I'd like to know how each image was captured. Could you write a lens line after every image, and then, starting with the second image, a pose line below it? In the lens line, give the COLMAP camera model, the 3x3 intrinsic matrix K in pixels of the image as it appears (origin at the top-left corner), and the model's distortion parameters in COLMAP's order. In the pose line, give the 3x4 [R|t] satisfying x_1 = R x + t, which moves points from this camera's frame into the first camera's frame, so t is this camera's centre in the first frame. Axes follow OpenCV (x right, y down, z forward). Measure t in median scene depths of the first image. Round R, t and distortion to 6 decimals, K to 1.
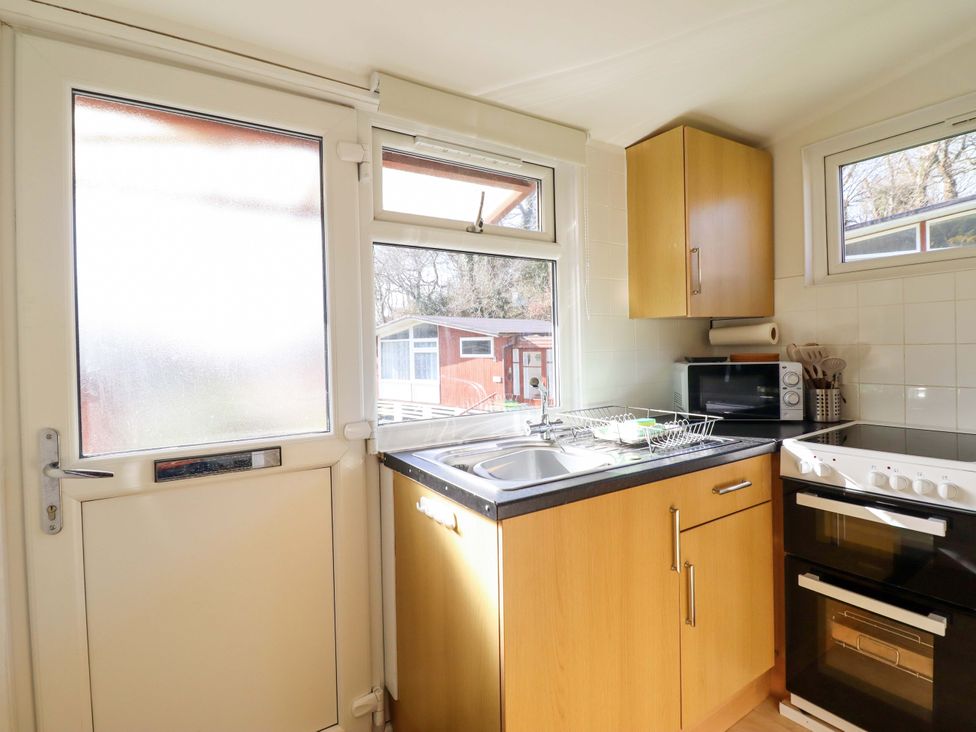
lens RADIAL K [[512.9, 0, 479.0], [0, 512.9, 356.7], [0, 0, 1]] dist [-0.000252, -0.012390]
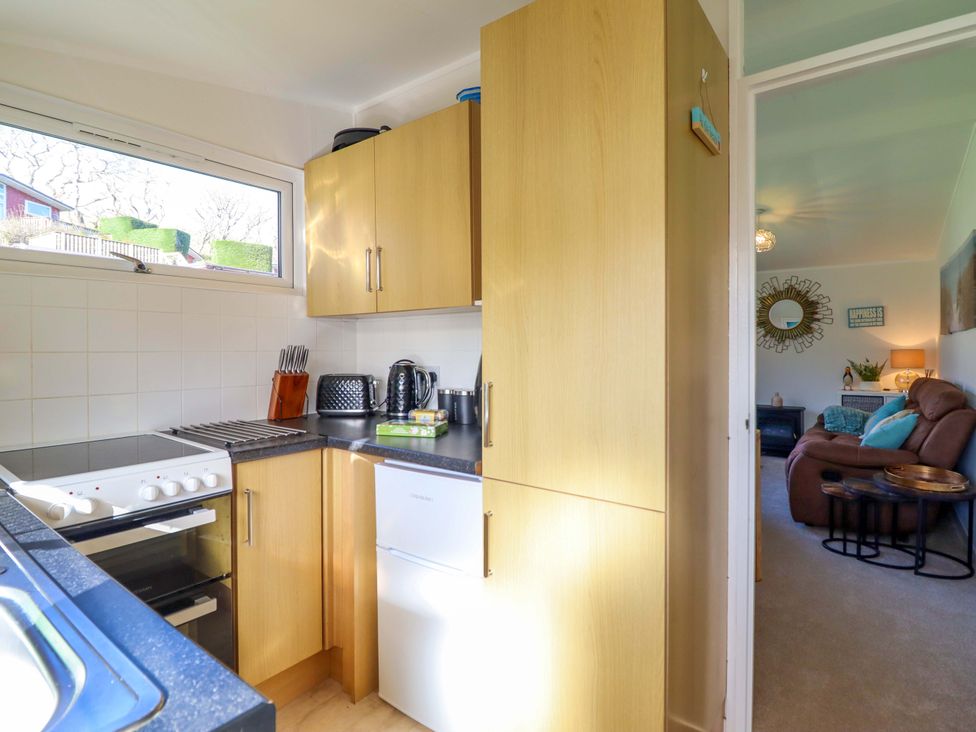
lens RADIAL K [[512.9, 0, 492.9], [0, 512.9, 356.3], [0, 0, 1]] dist [-0.000252, -0.012390]
pose [[-0.365147, 0.006806, 0.930925, -0.284366], [0.024175, 0.999705, 0.002174, 0.000022], [-0.930636, 0.023299, -0.365204, 0.635404]]
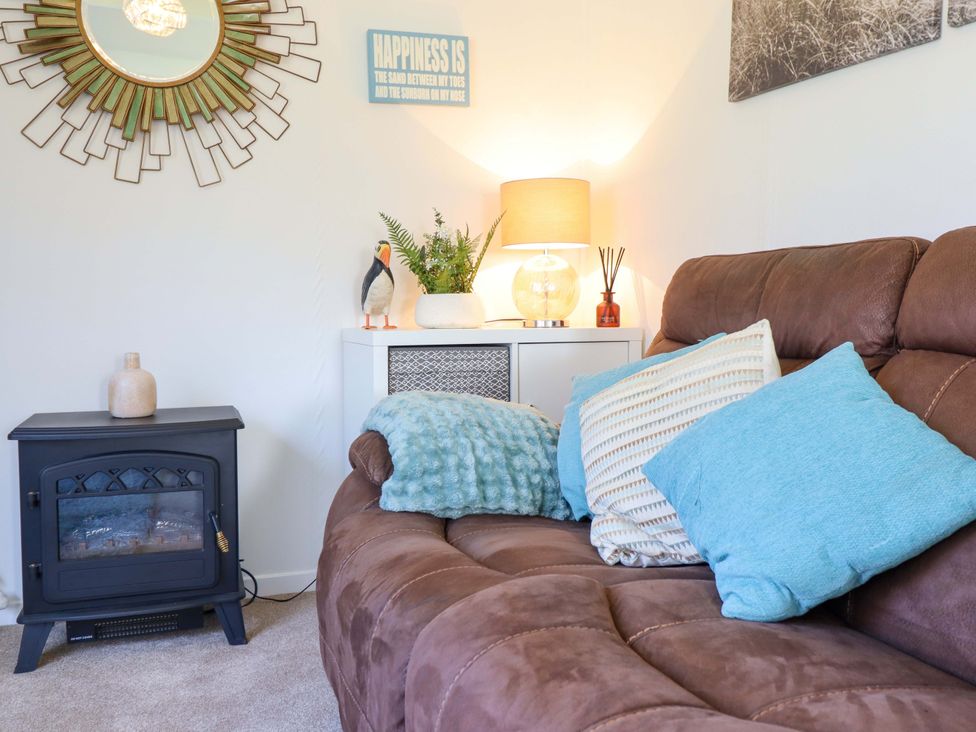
lens RADIAL K [[847.5, 0, 492.2], [0, 847.5, 354.0], [0, 0, 1]] dist [-0.007897, 0.001638]
pose [[-0.981573, 0.001246, 0.191082, 1.355298], [0.016864, 0.996642, 0.080127, 0.195006], [-0.190341, 0.081873, -0.978298, -1.147765]]
